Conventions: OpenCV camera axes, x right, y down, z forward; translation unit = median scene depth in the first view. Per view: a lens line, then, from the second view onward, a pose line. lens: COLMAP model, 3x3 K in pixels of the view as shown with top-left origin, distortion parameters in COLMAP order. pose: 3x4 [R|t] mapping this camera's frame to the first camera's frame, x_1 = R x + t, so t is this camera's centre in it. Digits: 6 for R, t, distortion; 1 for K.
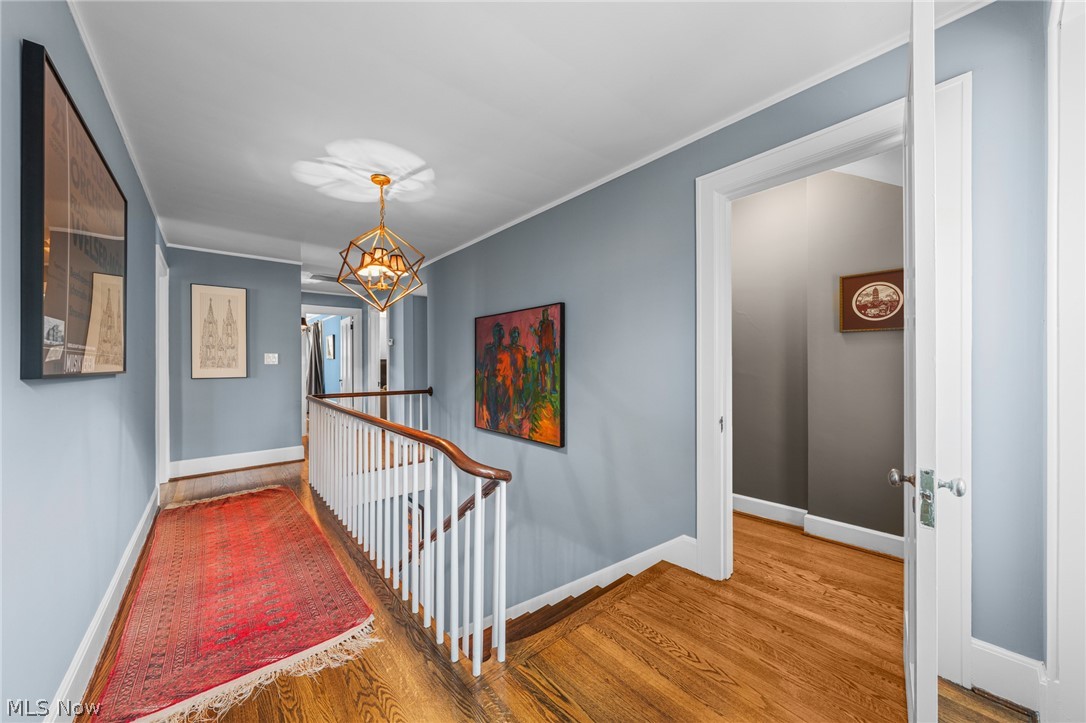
lens RADIAL K [[387.7, 0, 541.4], [0, 387.7, 364.5], [0, 0, 1]] dist [-0.000842, -0.000081]
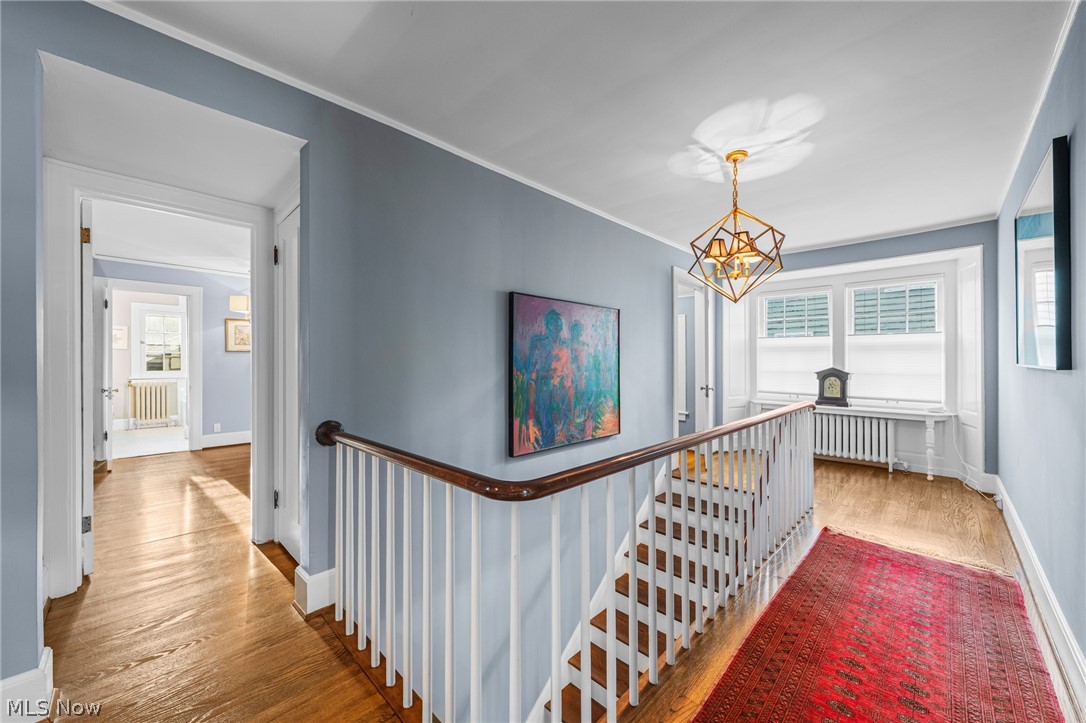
lens RADIAL K [[410.3, 0, 540.3], [0, 410.3, 365.0], [0, 0, 1]] dist [-0.001354, -0.000143]
pose [[-0.094503, 0.004452, 0.995515, -1.003273], [0.013608, 0.999902, -0.003179, 0.007900], [-0.995432, 0.013247, -0.094554, 1.175222]]
